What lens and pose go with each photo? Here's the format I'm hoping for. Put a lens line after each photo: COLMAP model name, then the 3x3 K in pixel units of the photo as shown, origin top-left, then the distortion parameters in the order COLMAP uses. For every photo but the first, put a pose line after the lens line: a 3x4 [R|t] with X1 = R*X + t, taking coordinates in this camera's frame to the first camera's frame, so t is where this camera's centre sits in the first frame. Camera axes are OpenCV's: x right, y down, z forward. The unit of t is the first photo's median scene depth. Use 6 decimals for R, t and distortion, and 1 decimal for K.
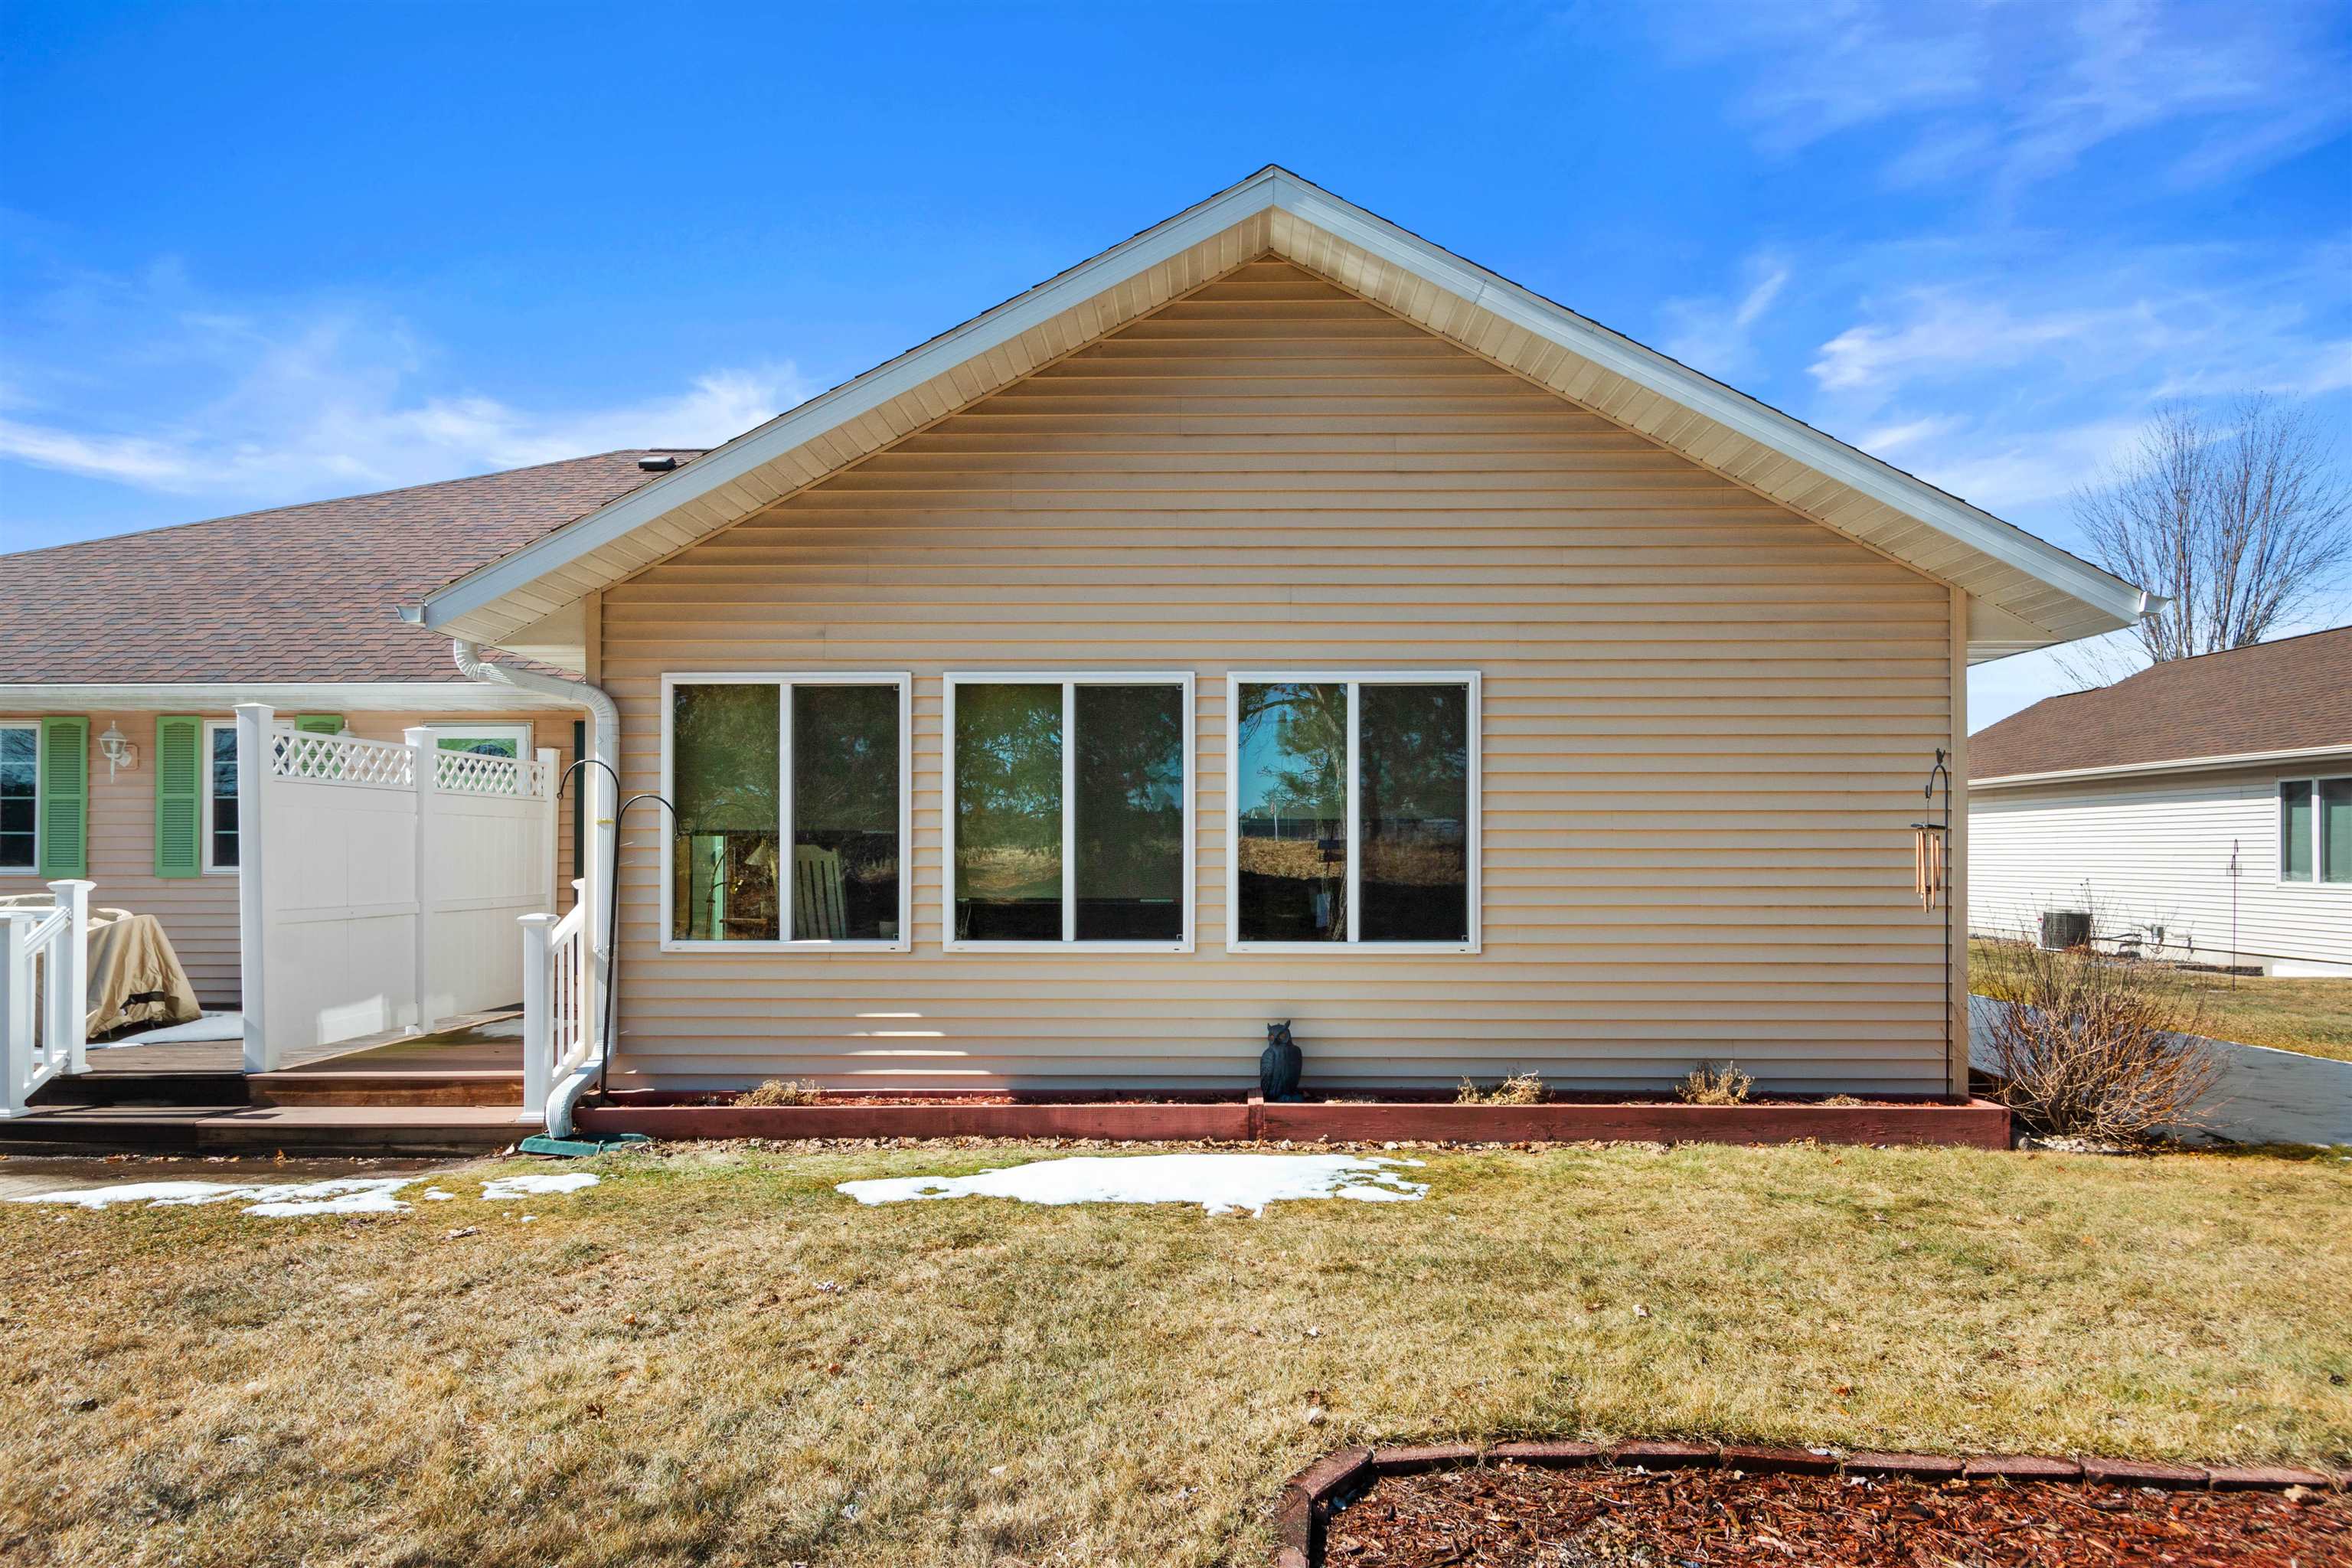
lens RADIAL K [[1594.9, 0, 1176.0], [0, 1594.9, 784.0], [0, 0, 1]] dist [0.001285, -0.000557]
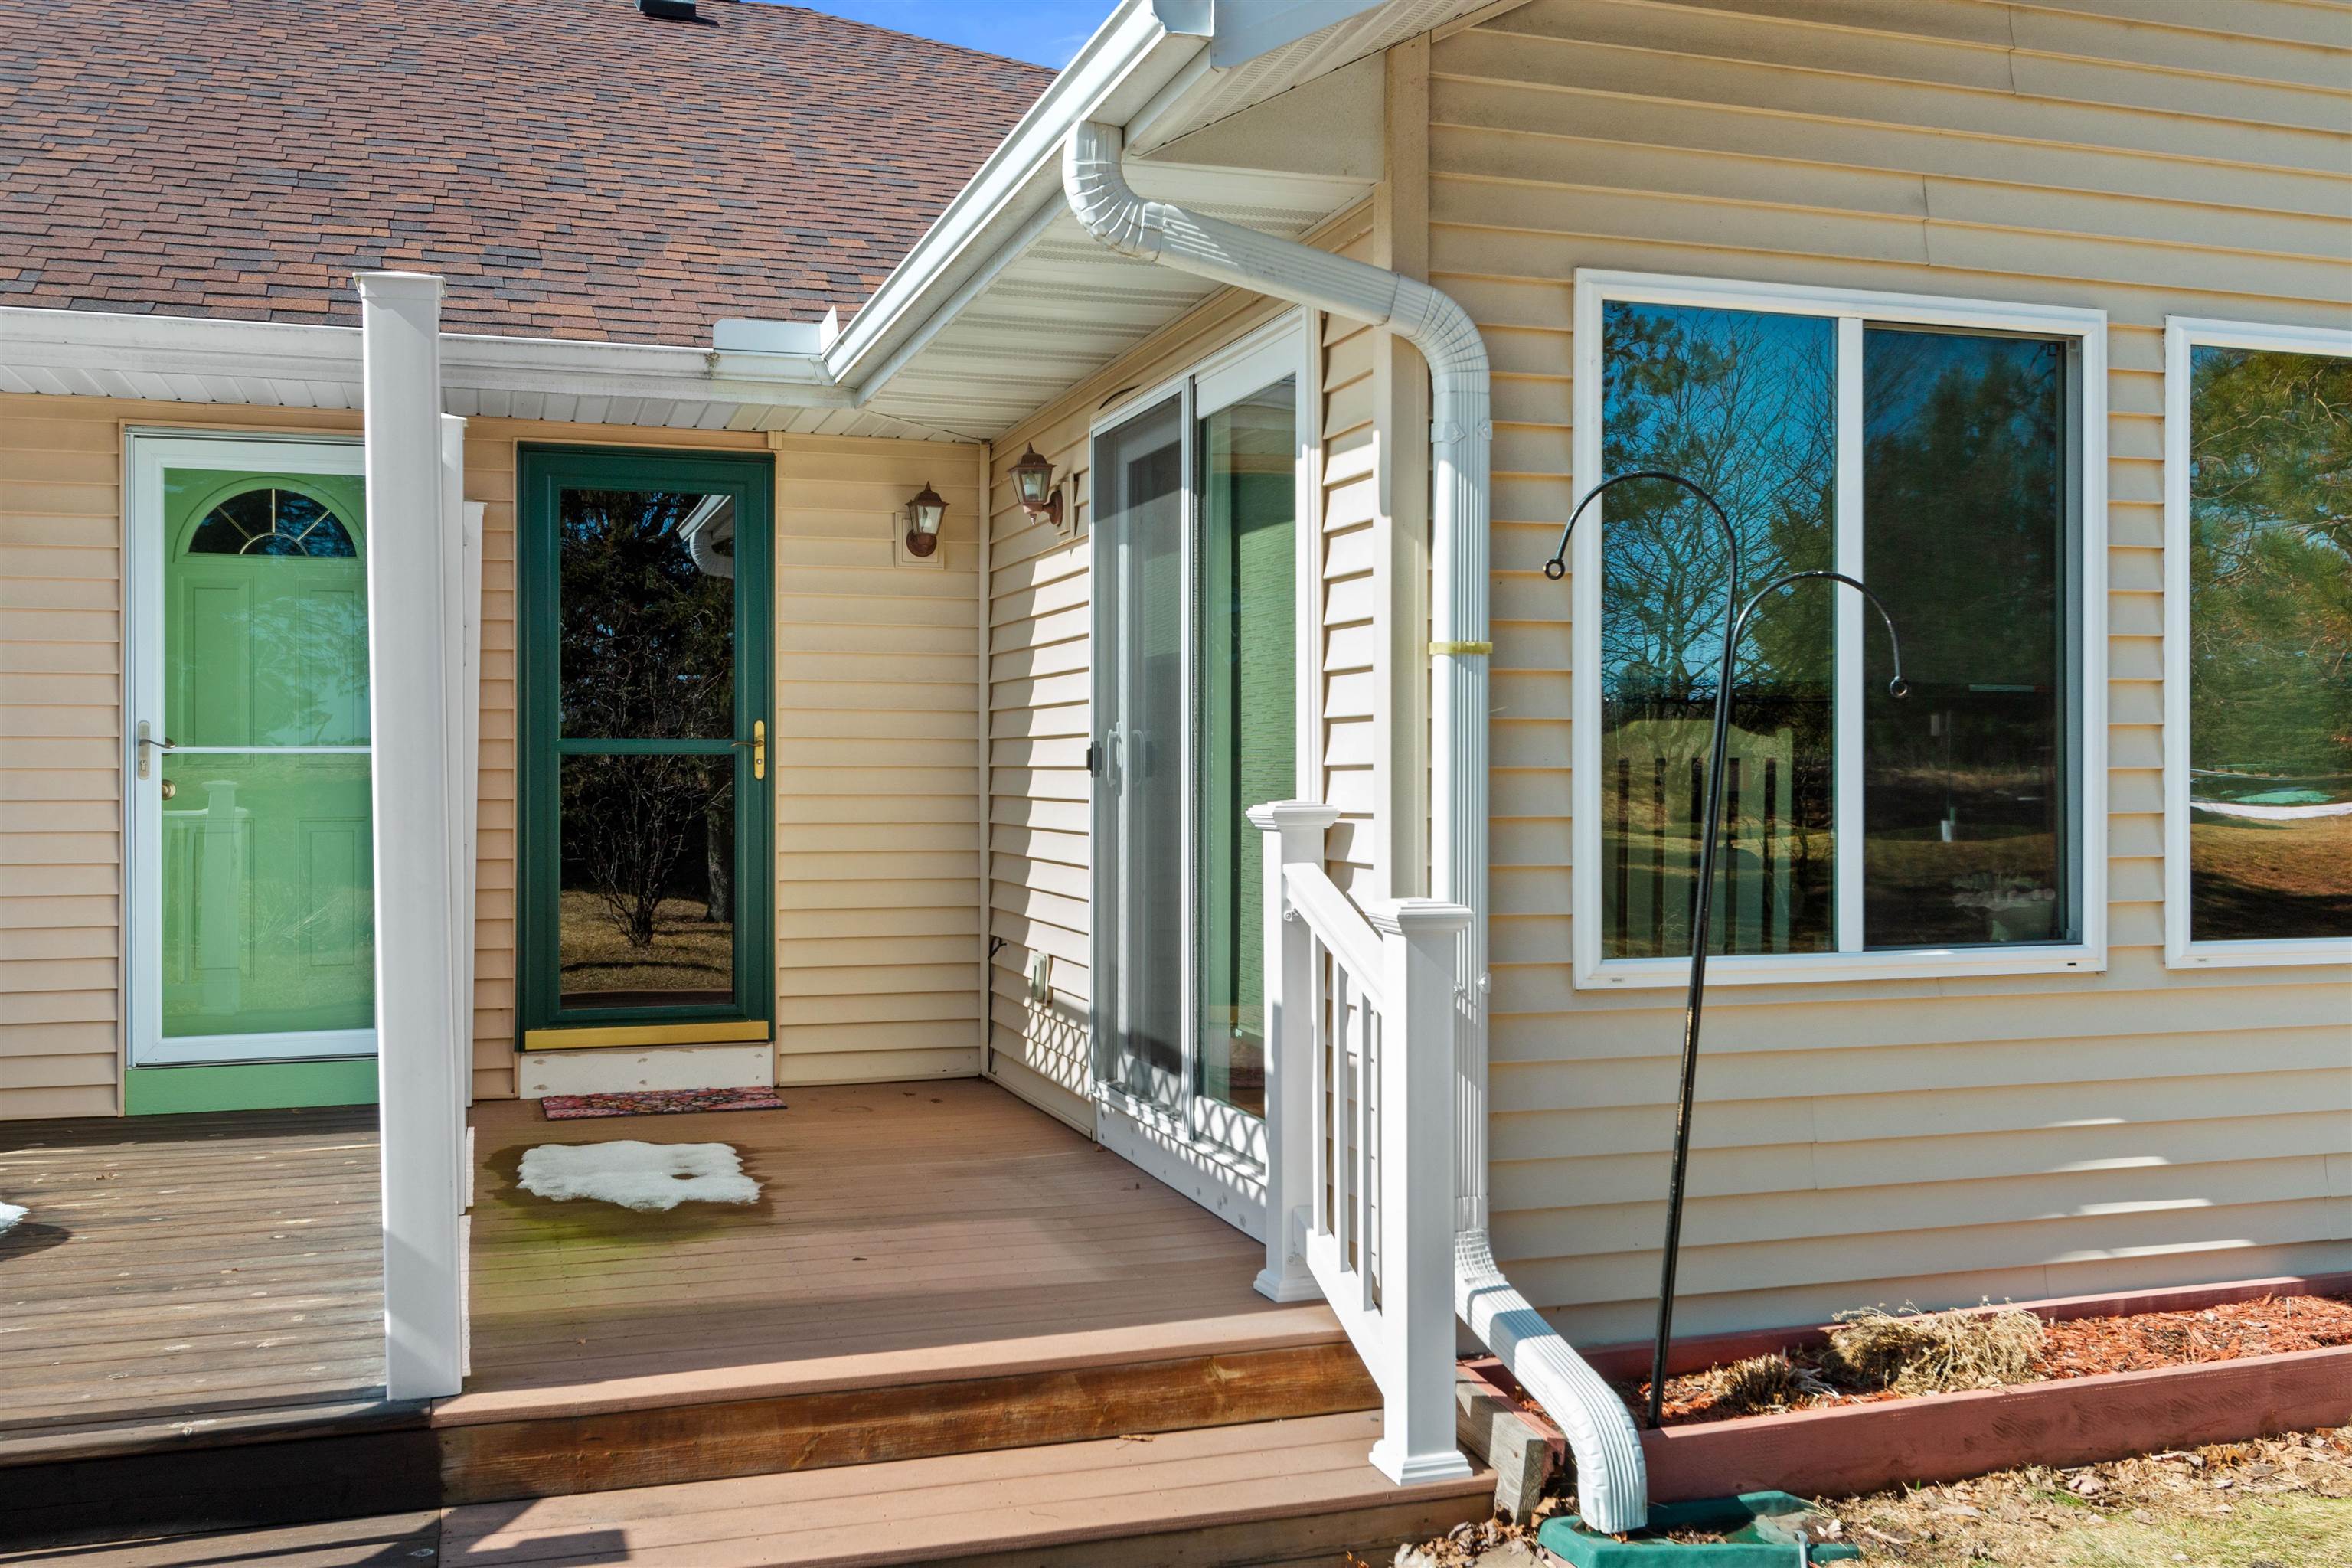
lens RADIAL K [[2031.2, 0, 1176.0], [0, 2031.2, 784.0], [0, 0, 1]] dist [0.013248, 0.006710]
pose [[0.949983, -0.000237, 0.312302, -0.667992], [-0.000924, 0.999993, 0.003569, 0.062917], [-0.312301, -0.003679, 0.949976, 0.661117]]
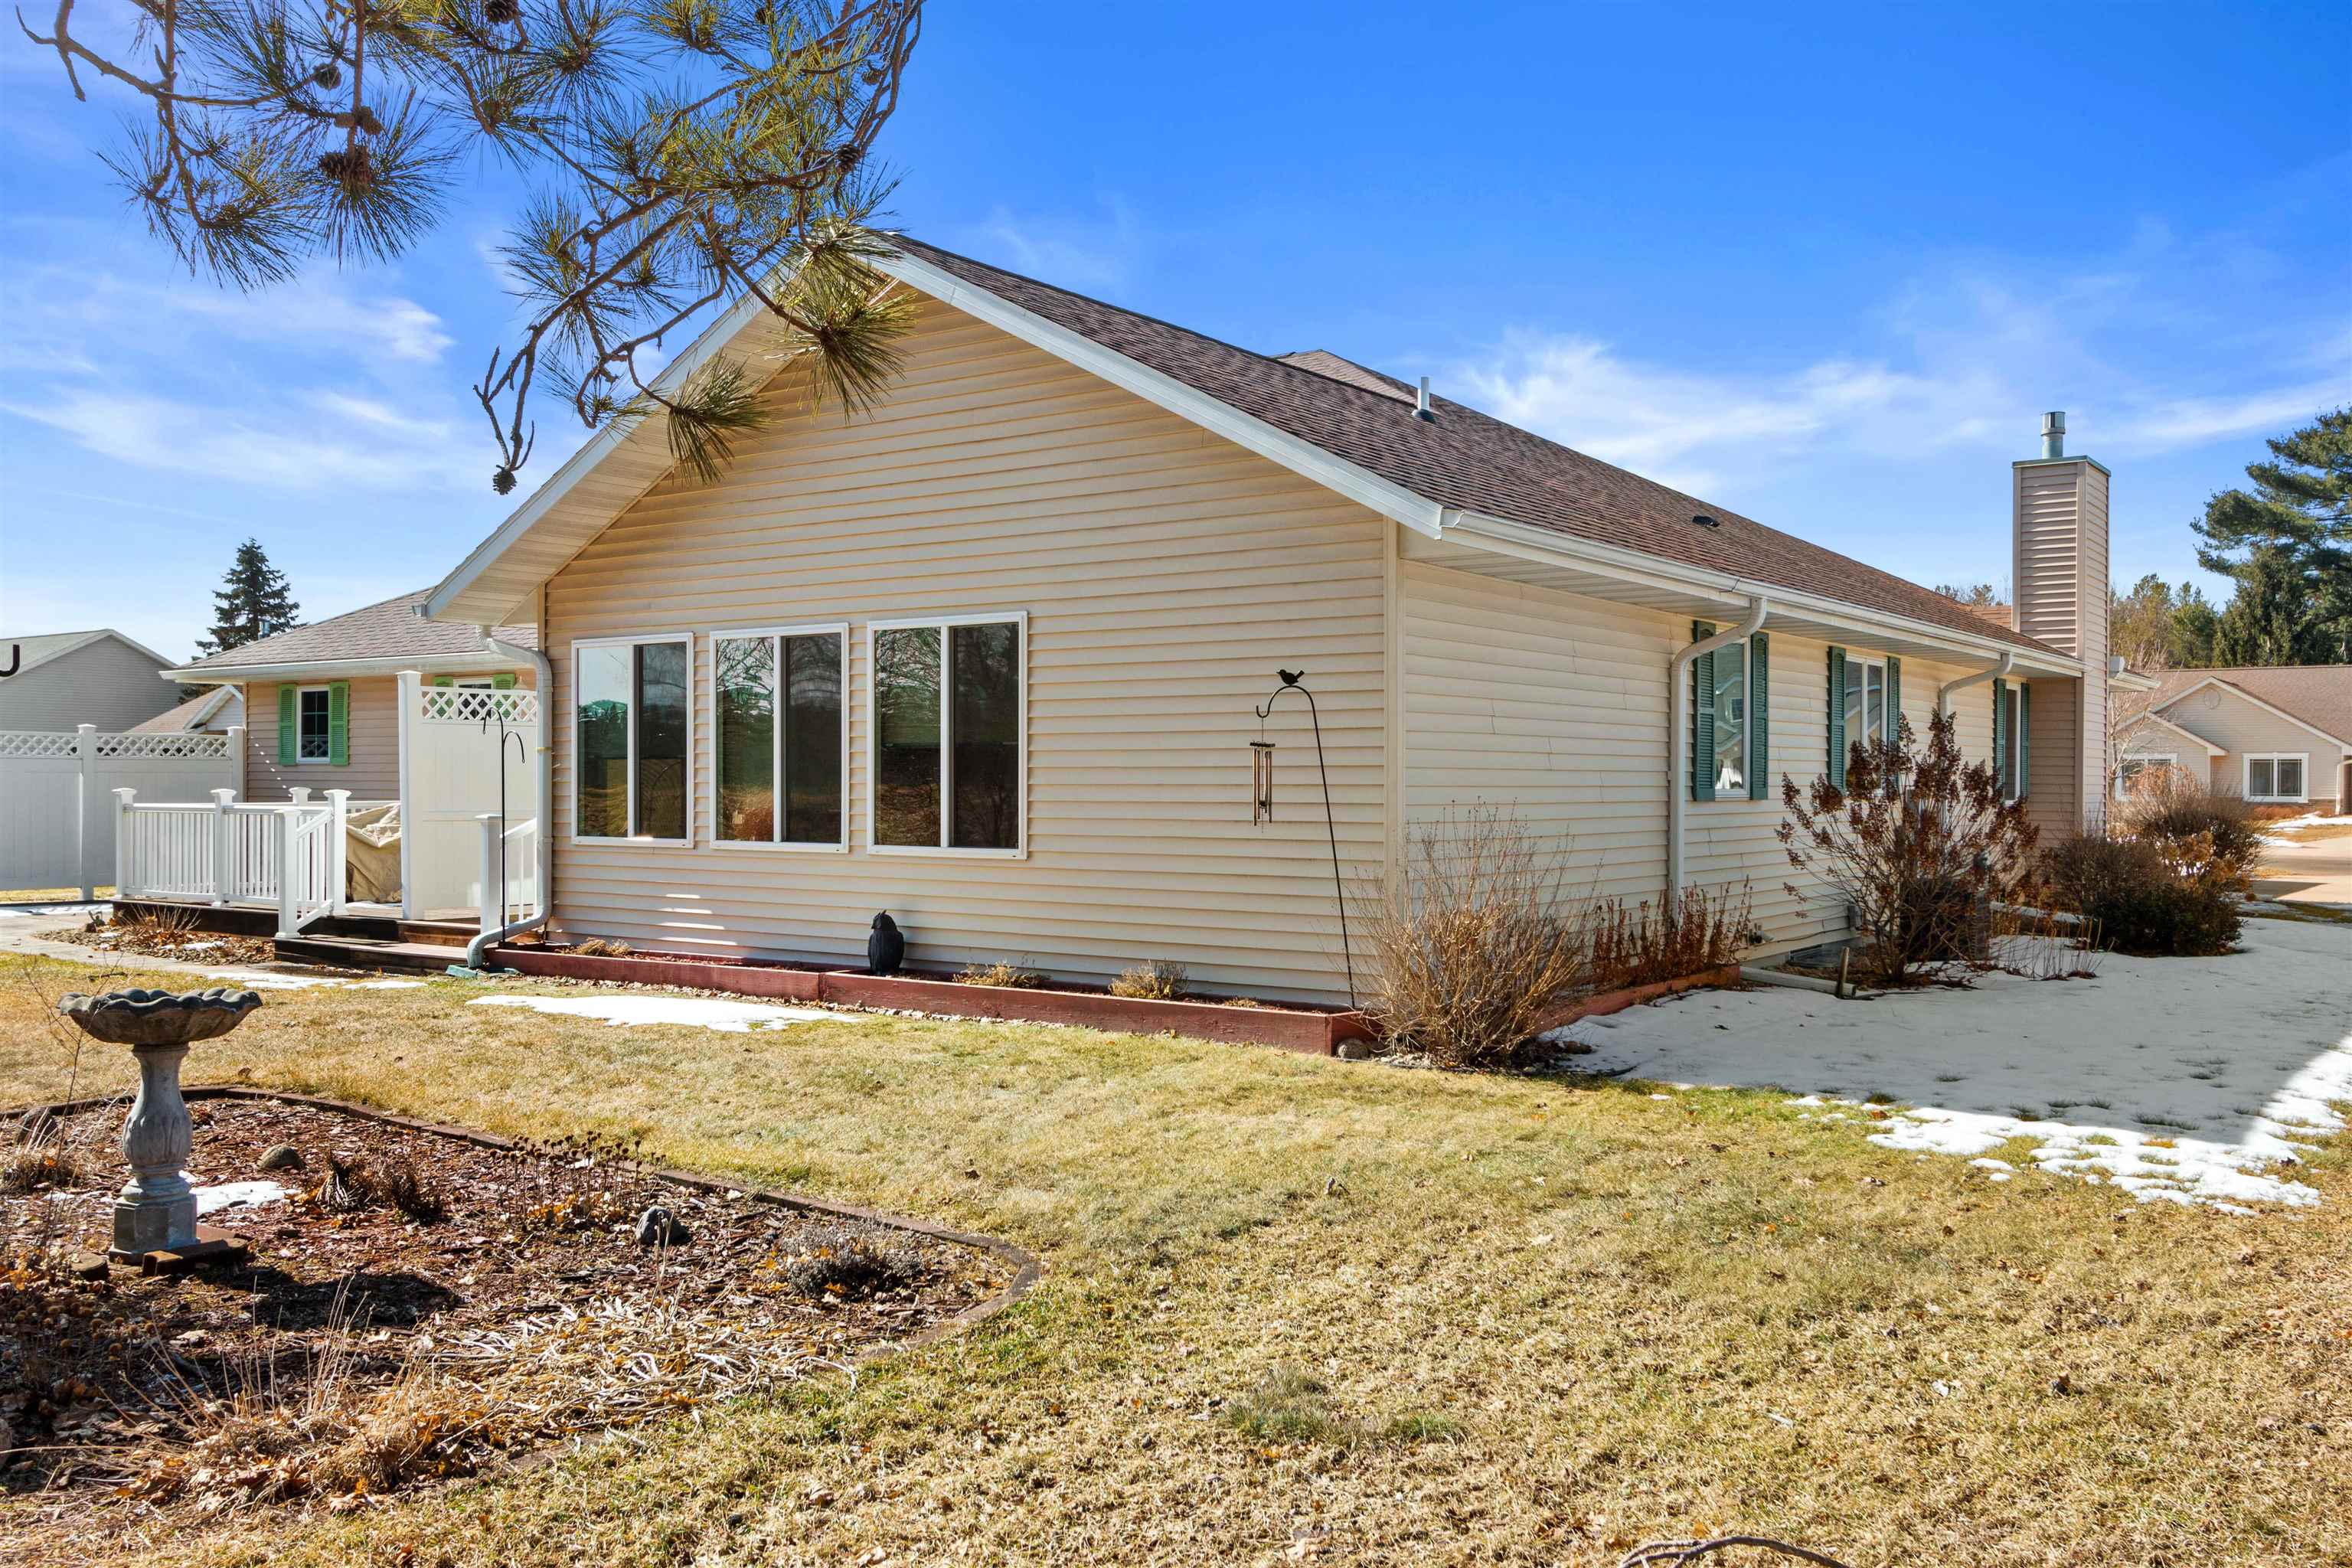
lens RADIAL K [[1932.8, 0, 1176.0], [0, 1932.8, 784.0], [0, 0, 1]] dist [0.006209, 0.006004]
pose [[0.824757, 0.002388, -0.565482, 1.007264], [0.022333, 0.999073, 0.036792, 0.003557], [0.565046, -0.042973, 0.823939, -0.071939]]
